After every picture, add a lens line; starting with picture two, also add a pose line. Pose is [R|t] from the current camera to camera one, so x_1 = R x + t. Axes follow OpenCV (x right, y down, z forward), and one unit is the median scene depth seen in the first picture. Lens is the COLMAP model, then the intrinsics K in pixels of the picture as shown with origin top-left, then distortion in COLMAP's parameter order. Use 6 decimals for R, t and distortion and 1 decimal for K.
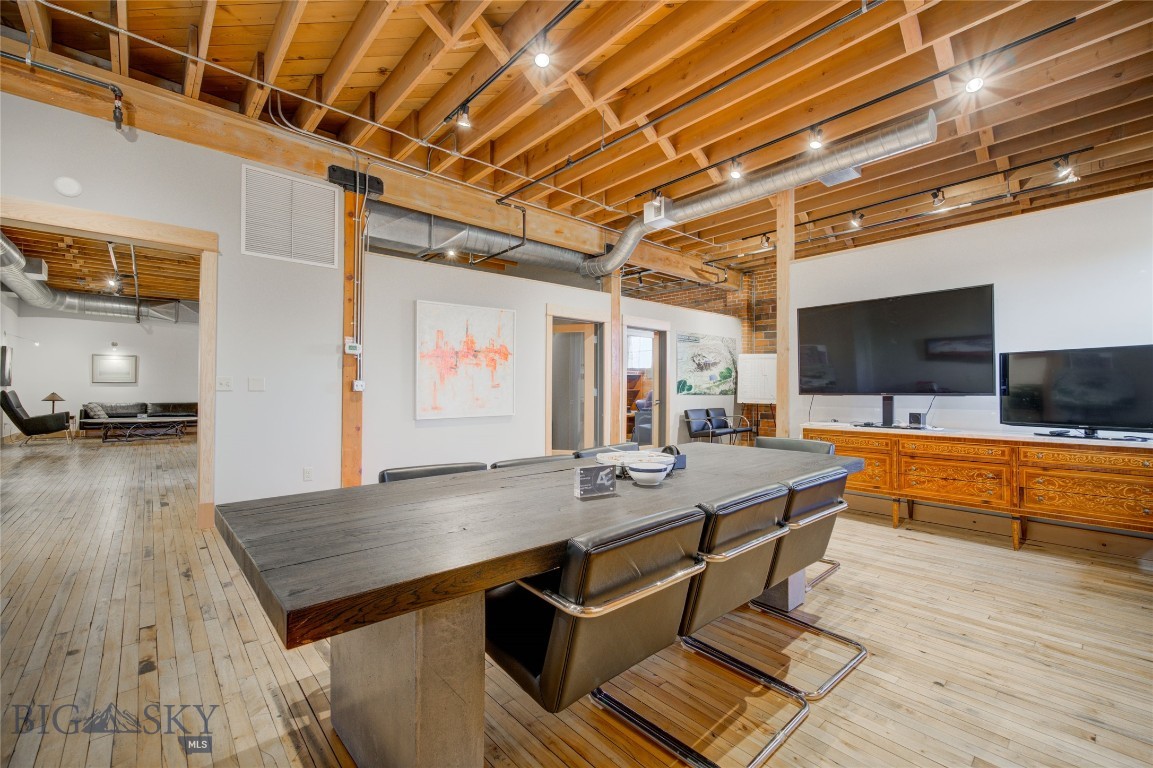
lens RADIAL K [[483.9, 0, 575.4], [0, 483.9, 384.0], [0, 0, 1]] dist [0.005199, 0.000328]
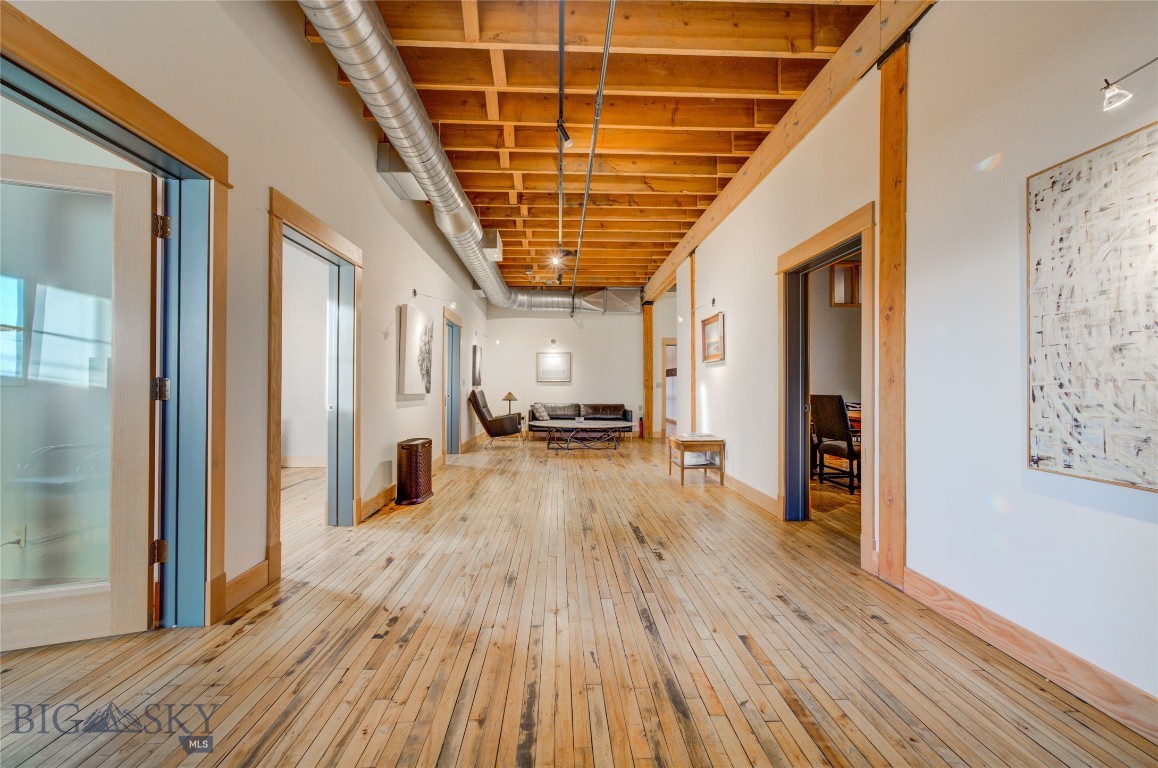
lens RADIAL K [[421.8, 0, 575.5], [0, 421.8, 384.1], [0, 0, 1]] dist [-0.001705, -0.000094]
pose [[0.778310, 0.000392, -0.627881, -0.155423], [0.003770, 0.999979, 0.005298, -0.000950], [0.627869, -0.006490, 0.778292, 0.150717]]
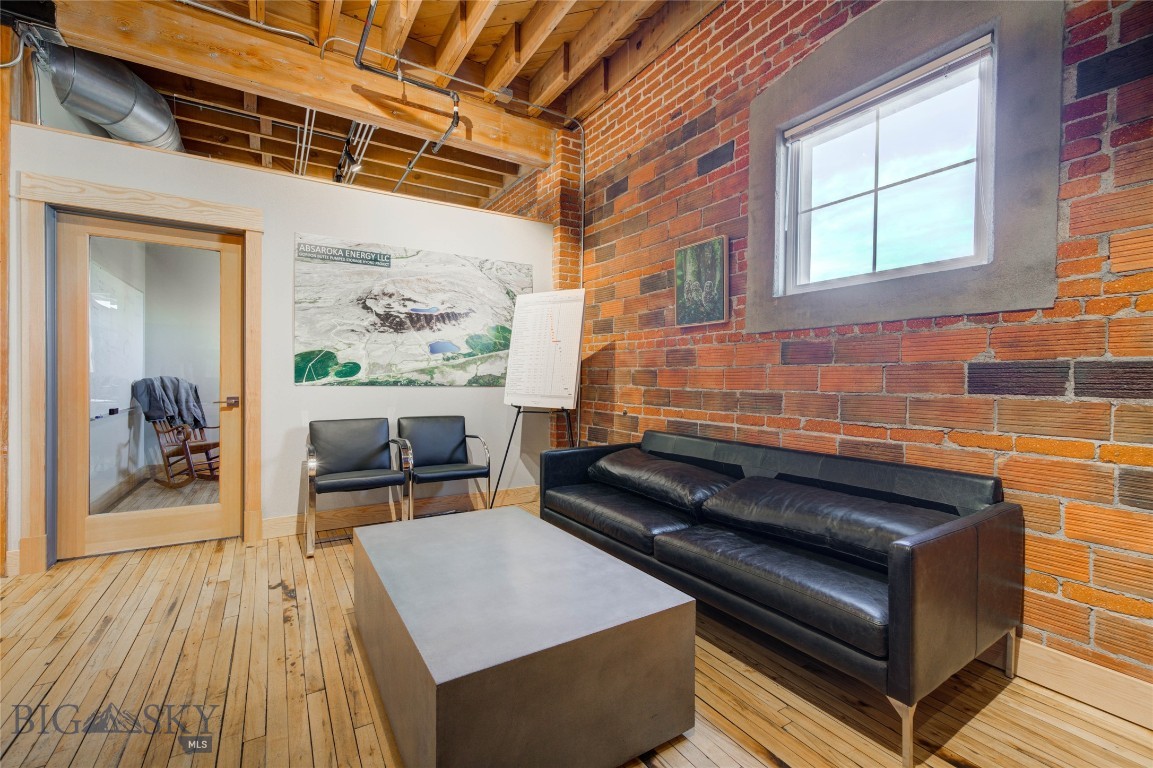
lens RADIAL K [[483.9, 0, 571.6], [0, 483.9, 382.0], [0, 0, 1]] dist [0.005199, 0.000328]
pose [[0.983008, 0.004670, -0.183504, 0.626301], [-0.001694, 0.999865, 0.016372, 0.014469], [0.183555, -0.015783, 0.982883, 0.753203]]
